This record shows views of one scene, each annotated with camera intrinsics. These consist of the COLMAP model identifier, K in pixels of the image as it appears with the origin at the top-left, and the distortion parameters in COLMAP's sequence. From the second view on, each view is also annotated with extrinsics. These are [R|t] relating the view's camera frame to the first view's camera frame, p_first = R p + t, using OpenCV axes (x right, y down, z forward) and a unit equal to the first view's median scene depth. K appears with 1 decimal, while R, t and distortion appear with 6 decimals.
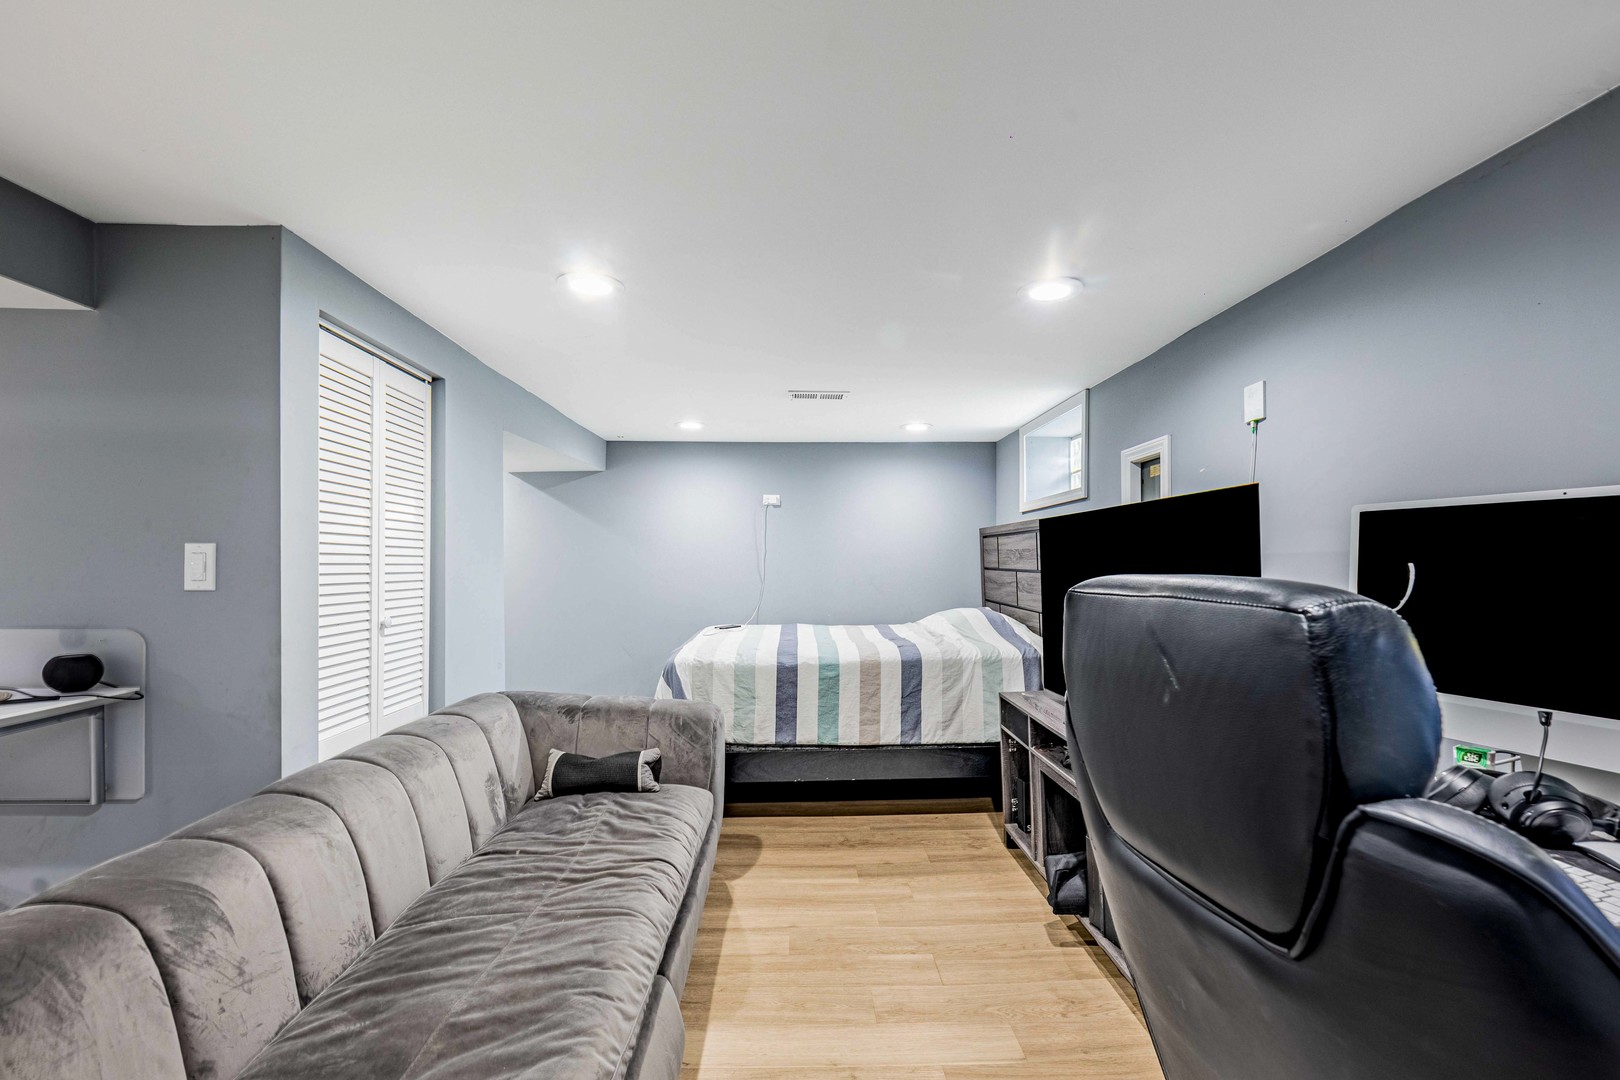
lens RADIAL K [[664.1, 0, 794.3], [0, 664.1, 560.8], [0, 0, 1]] dist [0.001886, -0.000834]
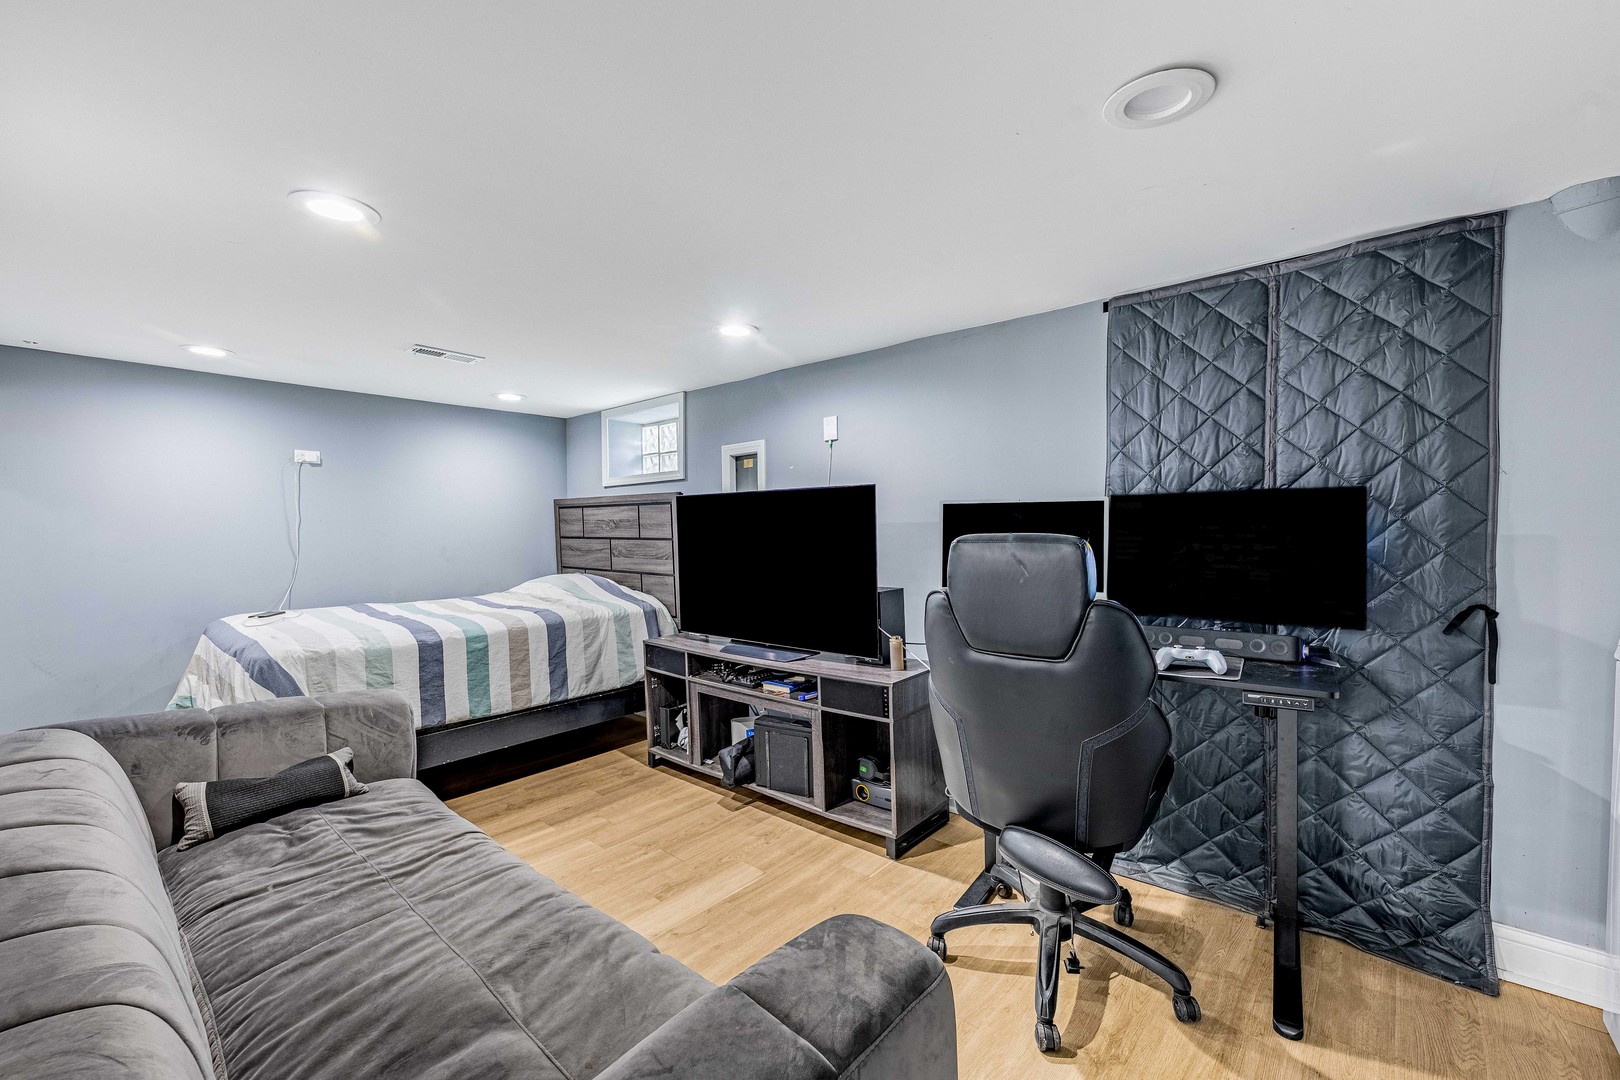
lens RADIAL K [[664.1, 0, 820.8], [0, 664.1, 539.7], [0, 0, 1]] dist [0.001886, -0.000834]
pose [[0.668922, -0.015481, 0.743172, -0.363320], [0.004270, 0.999847, 0.016985, -0.000554], [-0.743321, -0.008189, 0.668885, -0.030552]]
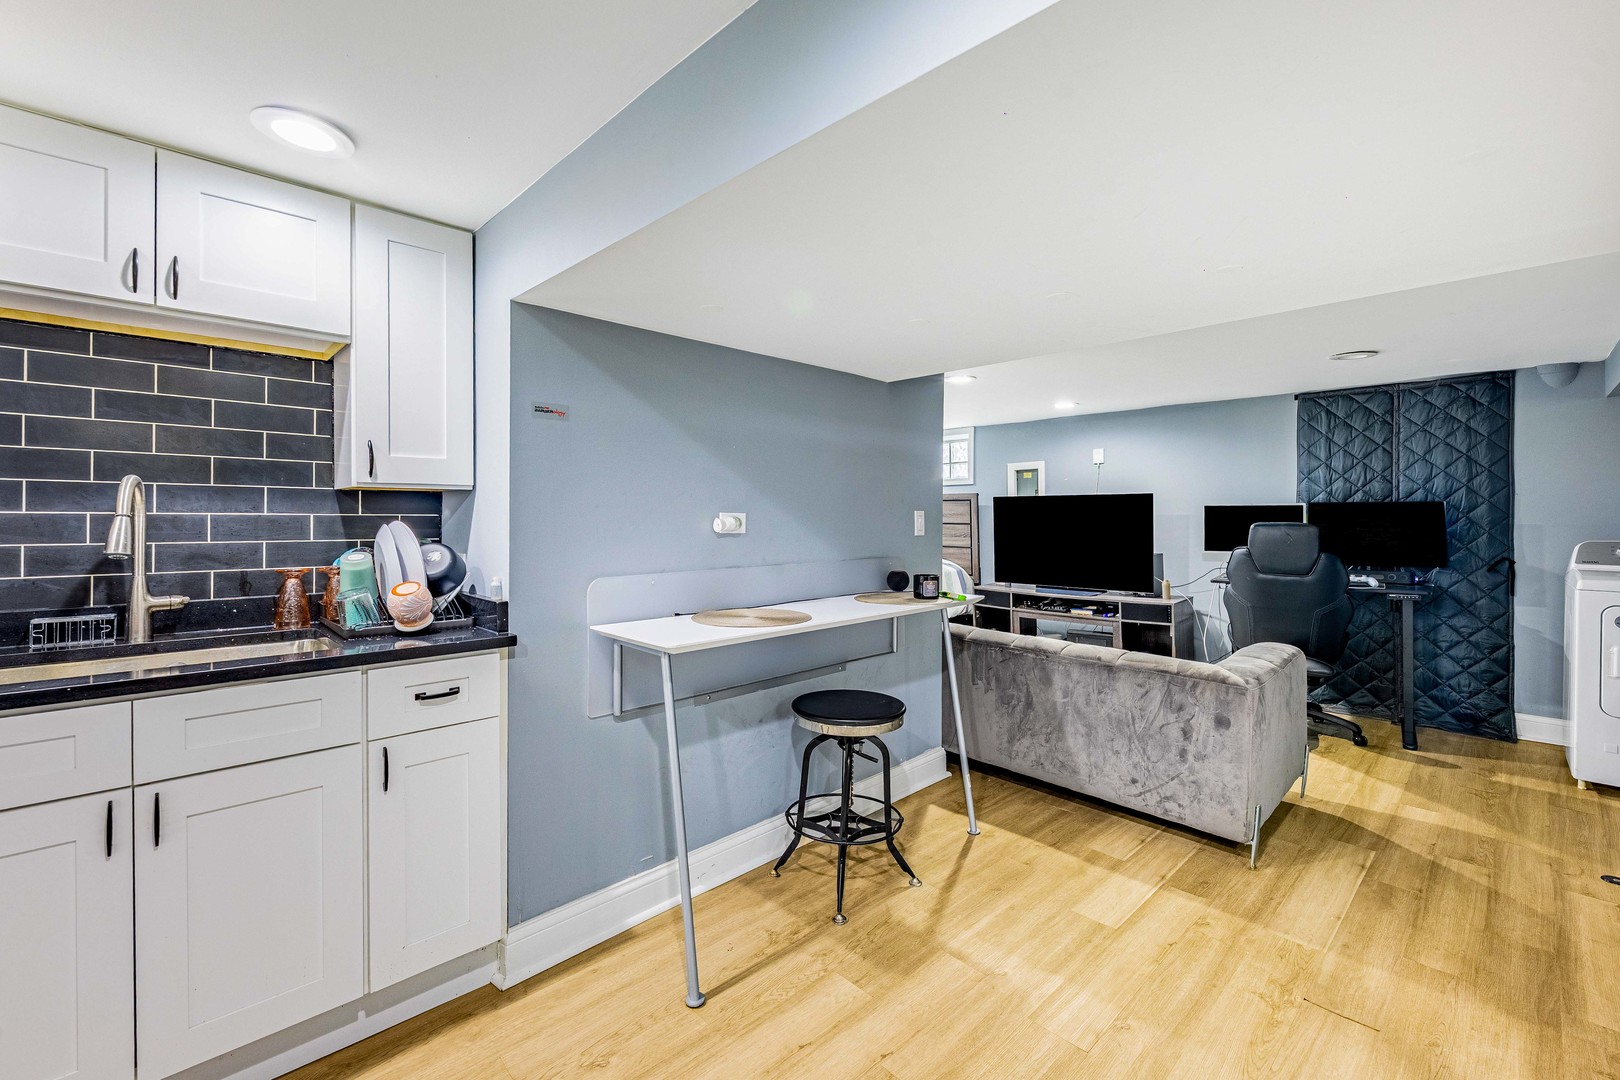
lens RADIAL K [[664.1, 0, 842.4], [0, 664.1, 510.4], [0, 0, 1]] dist [0.001886, -0.000834]
pose [[0.726442, 0.005757, 0.687204, -1.272667], [-0.001518, 0.999976, -0.006772, -0.007799], [-0.687226, 0.003877, 0.726433, -0.122362]]
